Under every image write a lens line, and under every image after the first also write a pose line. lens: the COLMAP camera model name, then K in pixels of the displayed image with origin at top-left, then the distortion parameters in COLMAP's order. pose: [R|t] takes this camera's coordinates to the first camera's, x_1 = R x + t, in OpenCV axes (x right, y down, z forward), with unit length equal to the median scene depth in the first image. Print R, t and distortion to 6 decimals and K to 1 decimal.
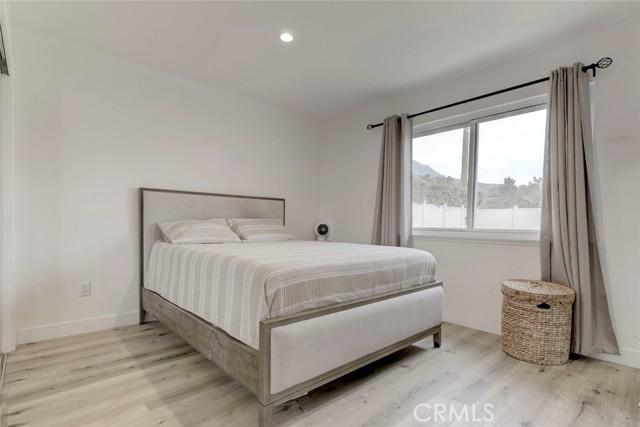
lens RADIAL K [[318.7, 0, 331.6], [0, 318.7, 216.2], [0, 0, 1]] dist [0.000035, -0.000357]
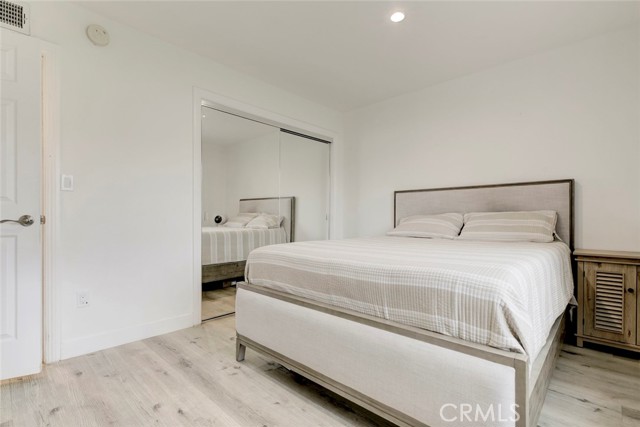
lens RADIAL K [[318.7, 0, 331.6], [0, 318.7, 216.2], [0, 0, 1]] dist [0.000035, -0.000357]
pose [[0.051352, -0.023188, -0.998411, 0.902117], [0.018904, 0.999574, -0.022243, 0.047862], [0.998502, -0.017732, 0.051768, 0.951846]]
